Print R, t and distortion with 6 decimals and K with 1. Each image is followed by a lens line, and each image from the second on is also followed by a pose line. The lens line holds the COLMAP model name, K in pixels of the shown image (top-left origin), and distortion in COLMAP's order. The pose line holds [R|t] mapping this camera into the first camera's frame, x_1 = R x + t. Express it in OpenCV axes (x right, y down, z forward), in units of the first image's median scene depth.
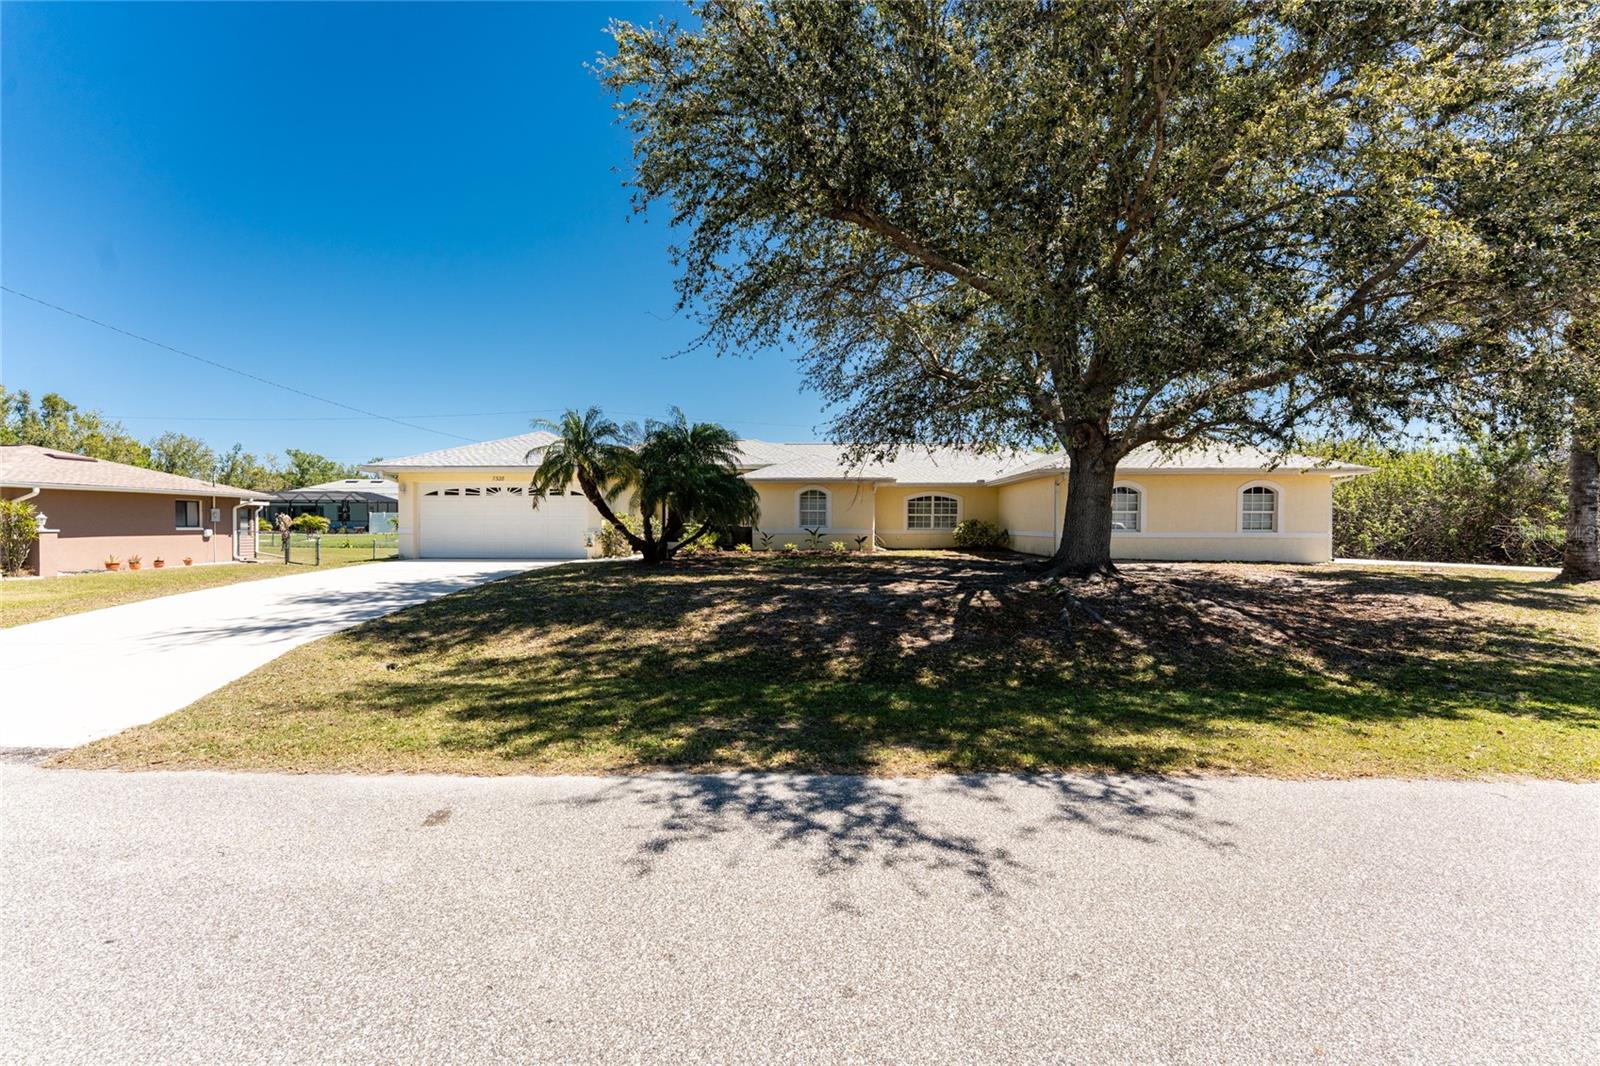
lens RADIAL K [[650.9, 0, 800.0], [0, 650.9, 533.0], [0, 0, 1]] dist [-0.000591, -0.000053]
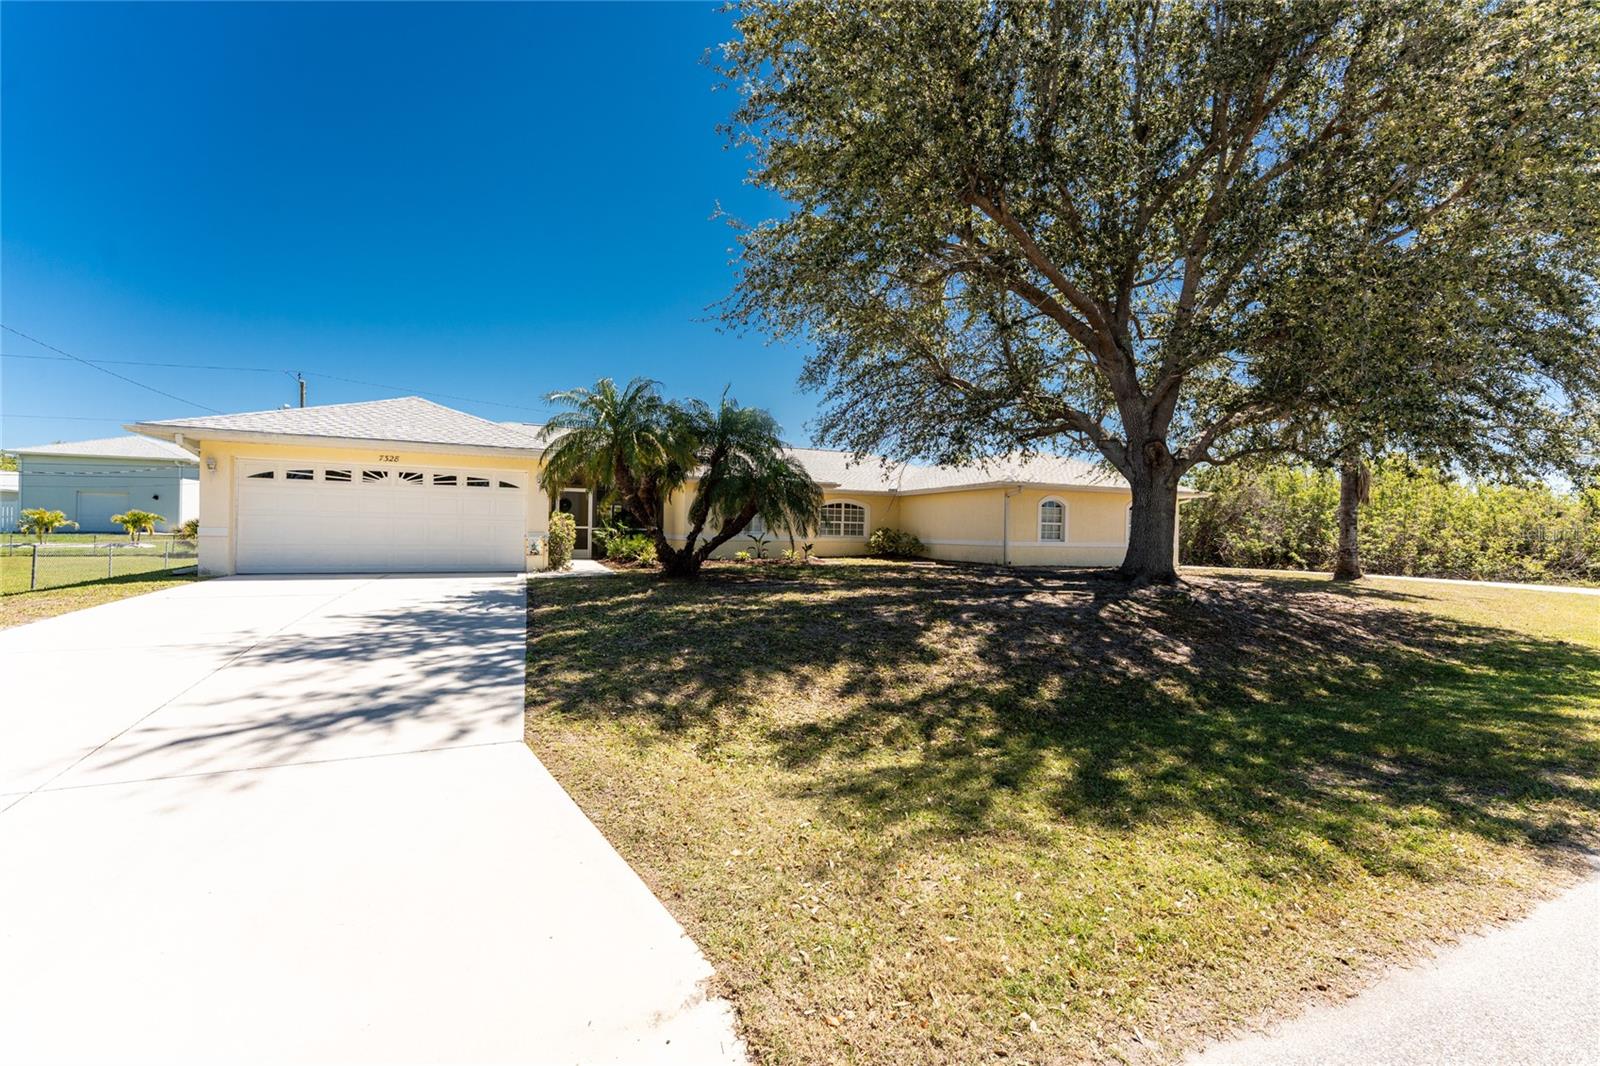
lens RADIAL K [[650.9, 0, 800.0], [0, 650.9, 533.0], [0, 0, 1]] dist [-0.000591, -0.000053]
pose [[0.904735, 0.013090, 0.425774, -0.364326], [-0.009162, 0.999895, -0.011271, 0.000014], [-0.425877, 0.006297, 0.904759, 0.182558]]
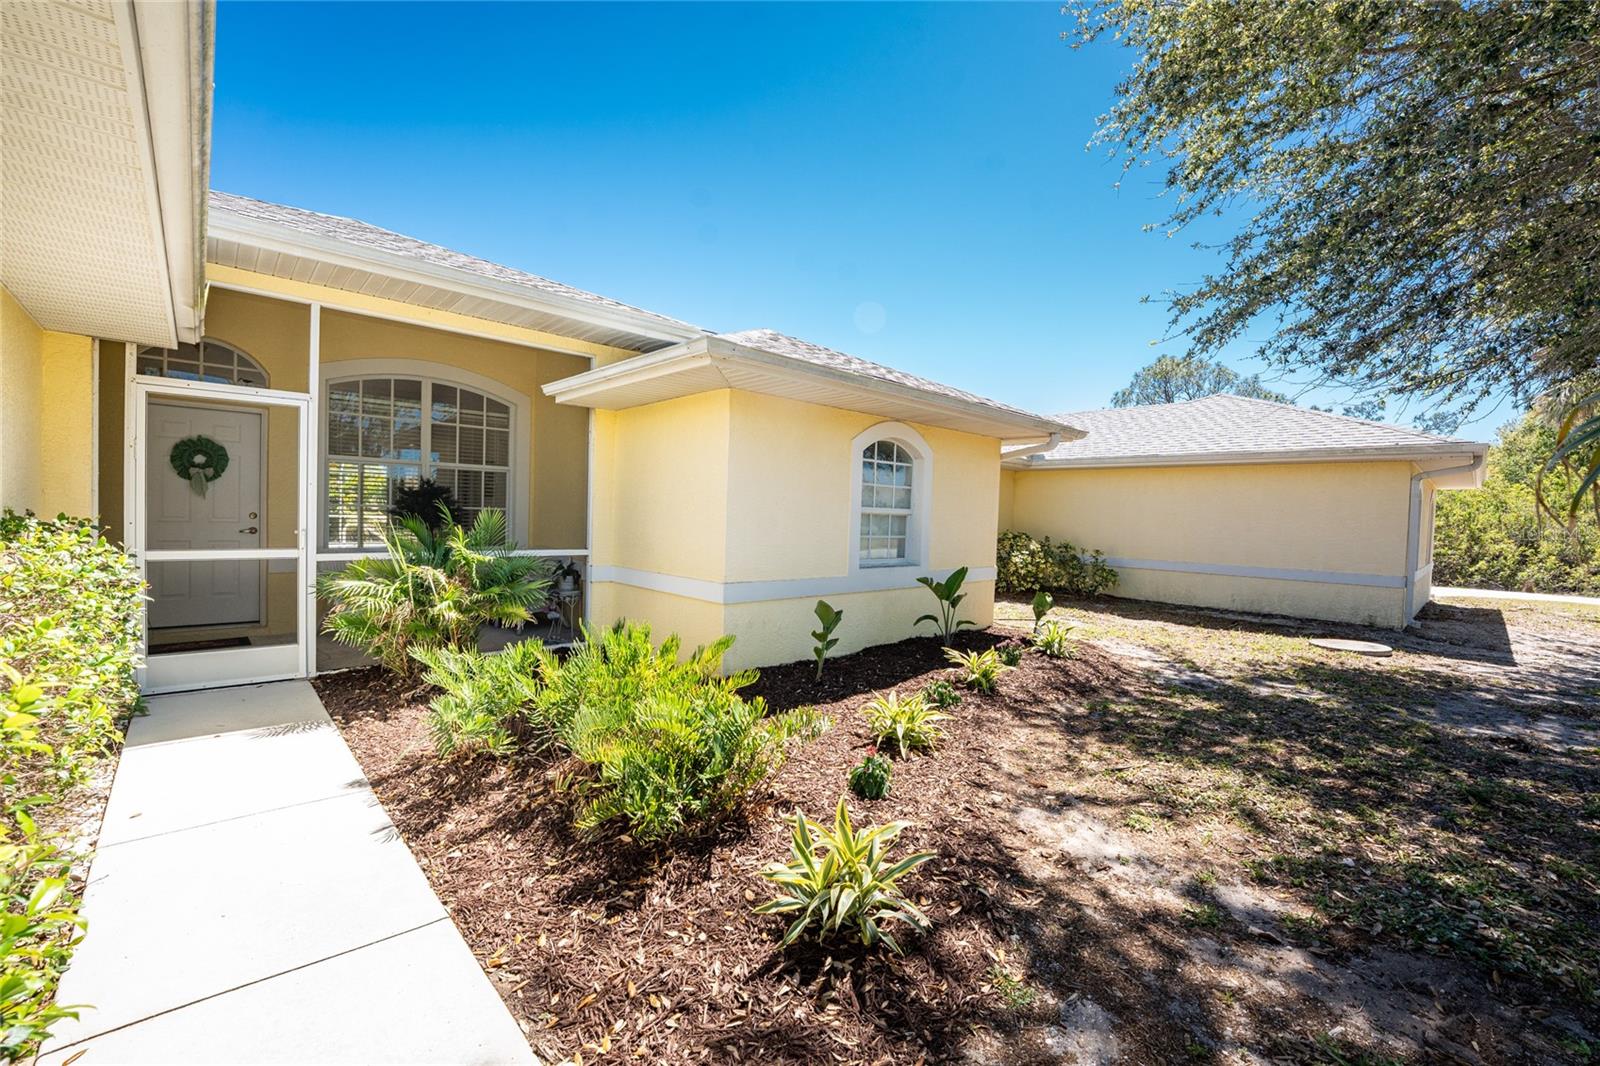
lens RADIAL K [[650.9, 0, 800.0], [0, 650.9, 533.0], [0, 0, 1]] dist [-0.000591, -0.000053]
pose [[0.715930, 0.000781, 0.698172, -0.261181], [-0.017422, 0.999708, 0.016746, -0.034497], [-0.697955, -0.024153, 0.715734, 0.981226]]
